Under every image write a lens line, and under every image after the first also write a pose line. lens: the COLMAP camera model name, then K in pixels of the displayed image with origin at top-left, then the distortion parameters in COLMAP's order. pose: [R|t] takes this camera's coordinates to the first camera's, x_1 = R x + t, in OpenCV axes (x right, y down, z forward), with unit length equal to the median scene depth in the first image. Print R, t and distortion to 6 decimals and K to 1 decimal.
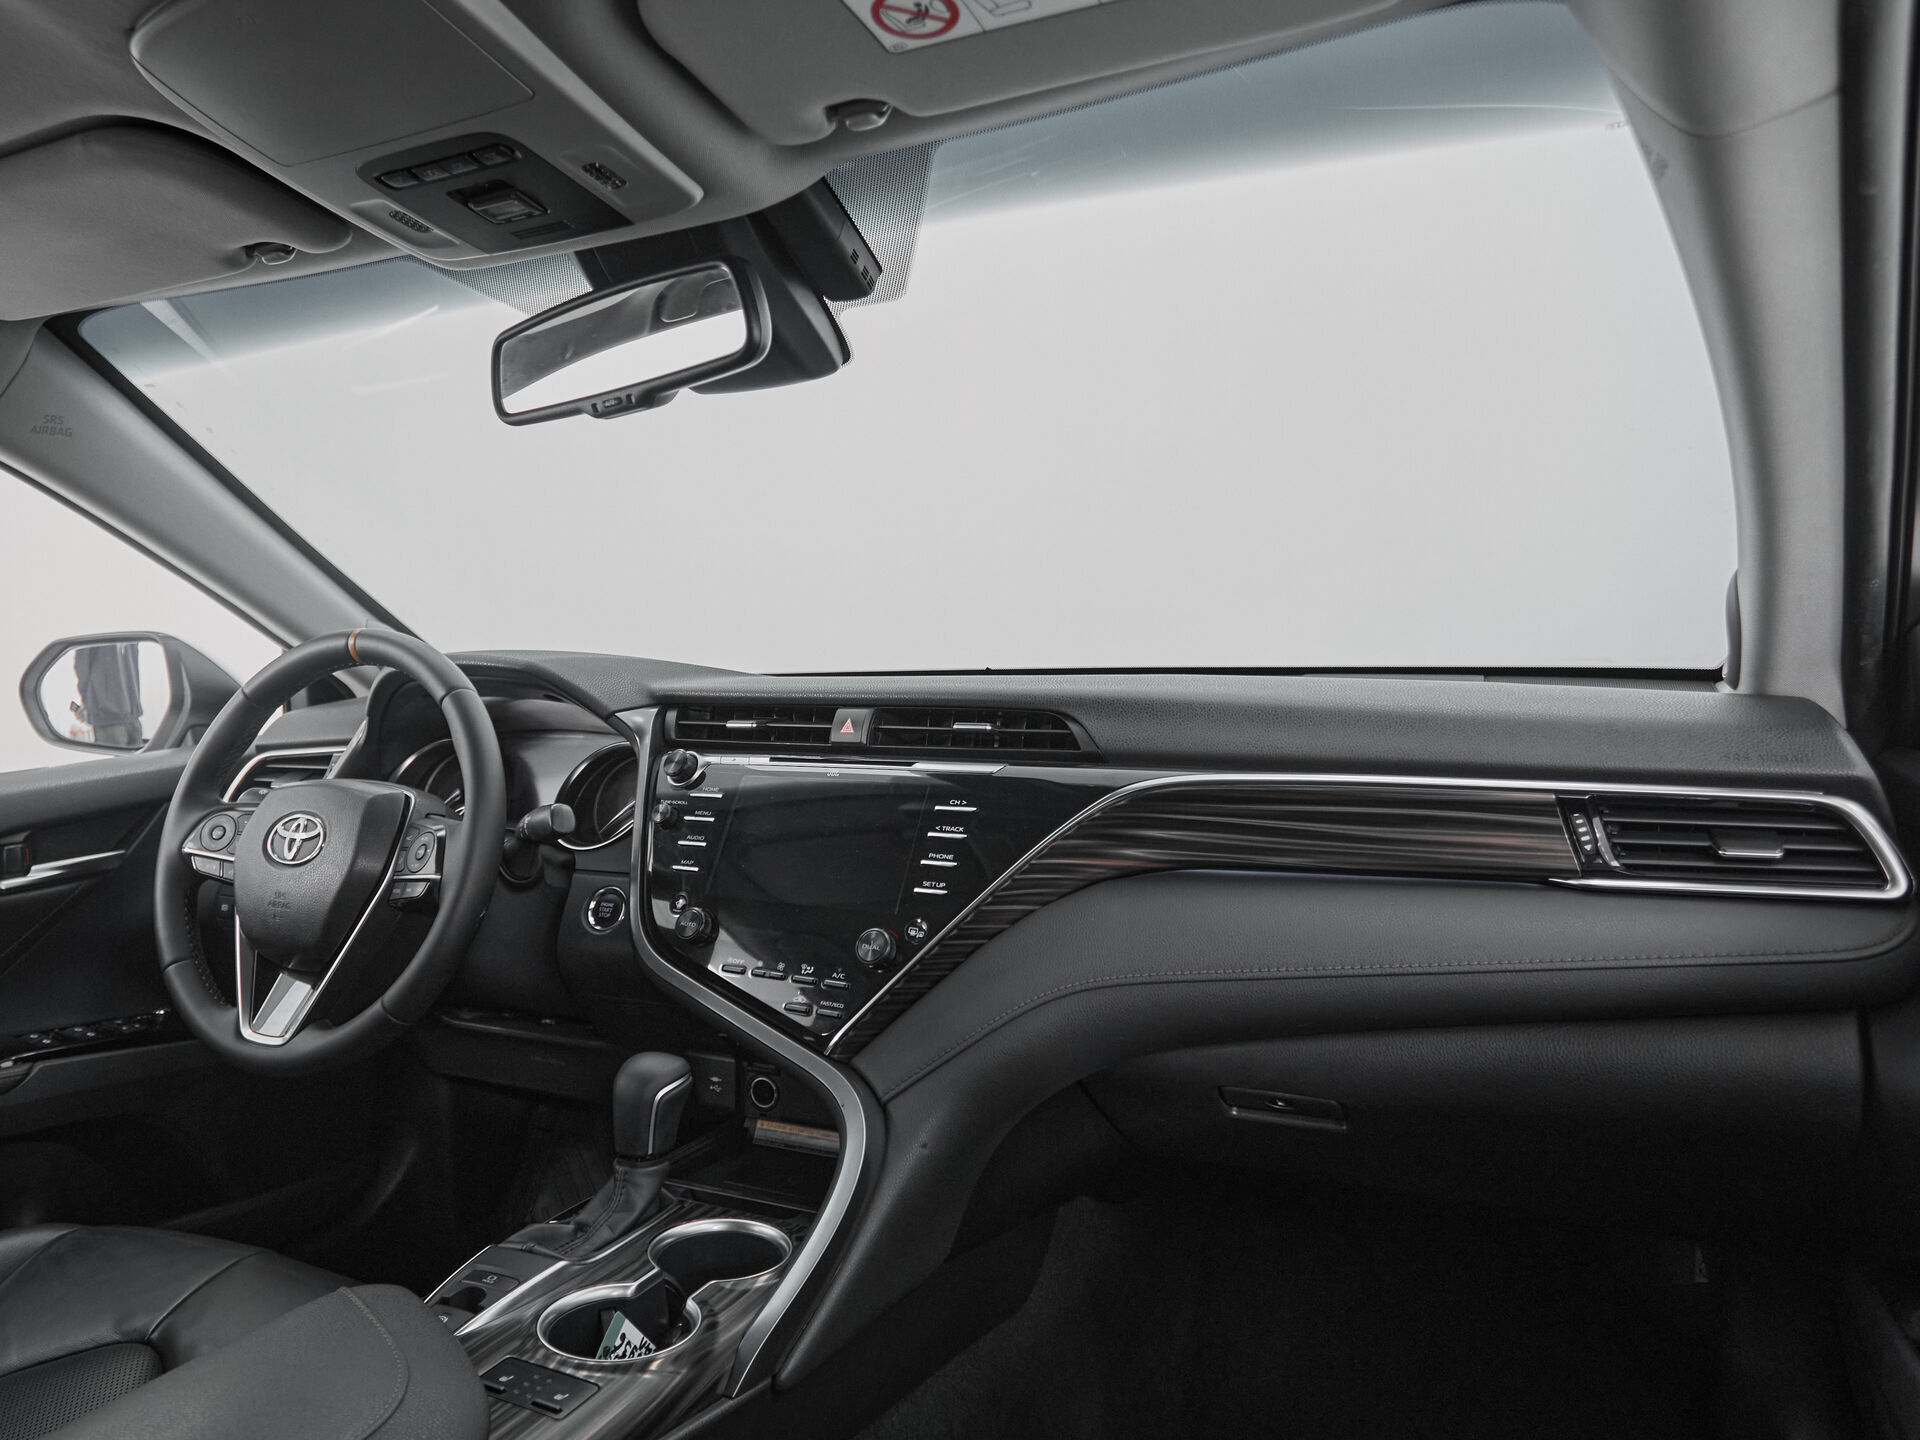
lens RADIAL K [[1253.0, 0, 835.2], [0, 1253.0, 750.8], [0, 0, 1]] dist [-0.002498, 0.001124]
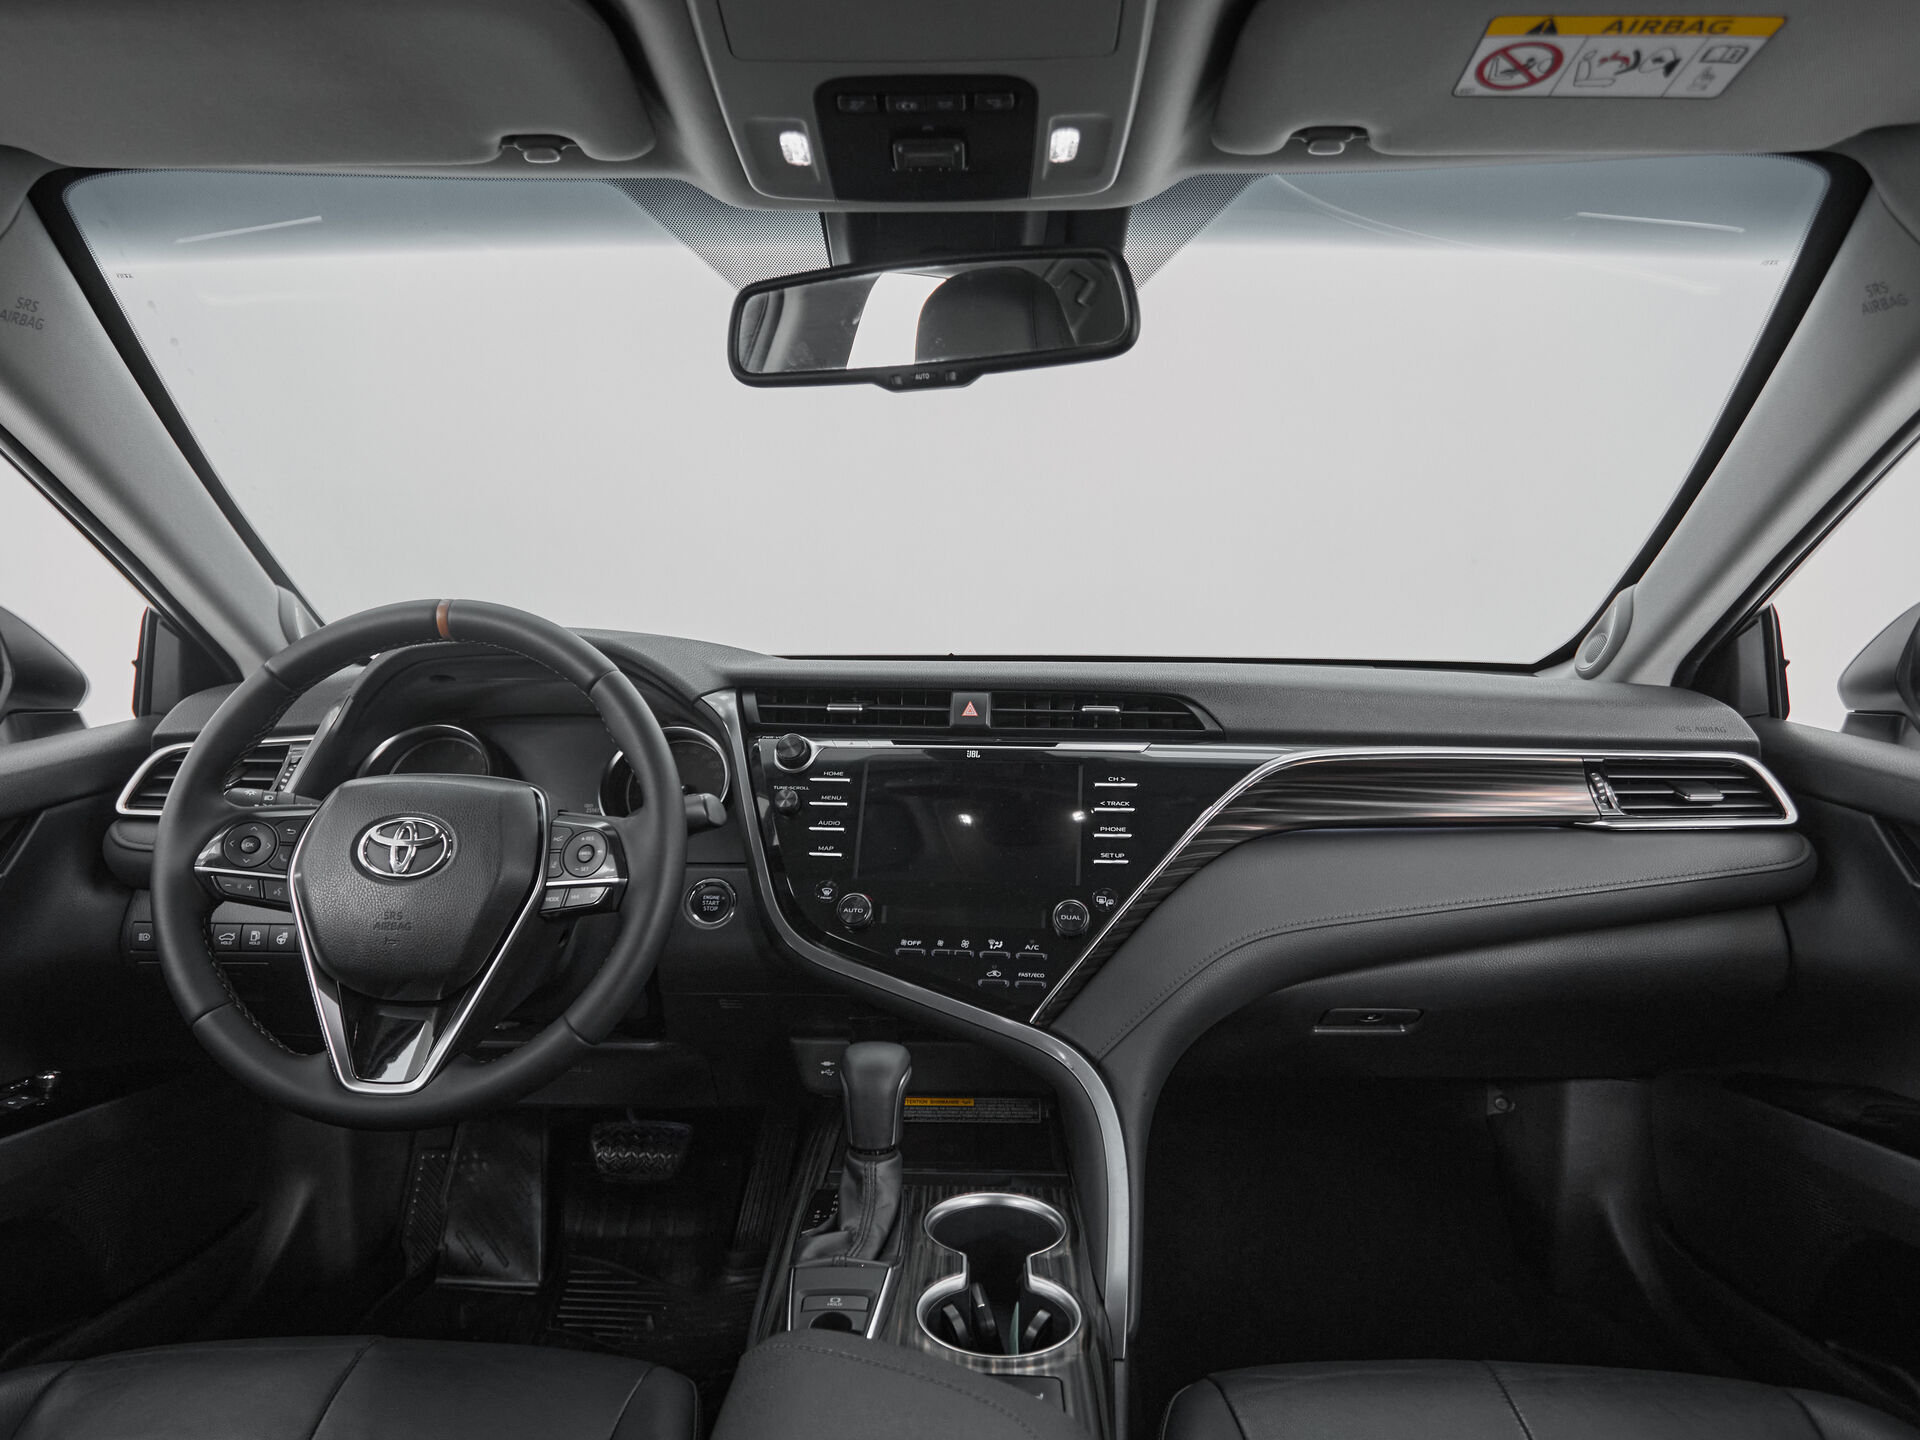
lens RADIAL K [[1138.1, 0, 918.9], [0, 1138.1, 743.2], [0, 0, 1]] dist [-0.001625, -0.000037]
pose [[0.905093, -0.018914, 0.424793, -0.456234], [0.012289, 0.999756, 0.018330, -0.009855], [-0.425036, -0.011370, 0.905105, 0.166388]]
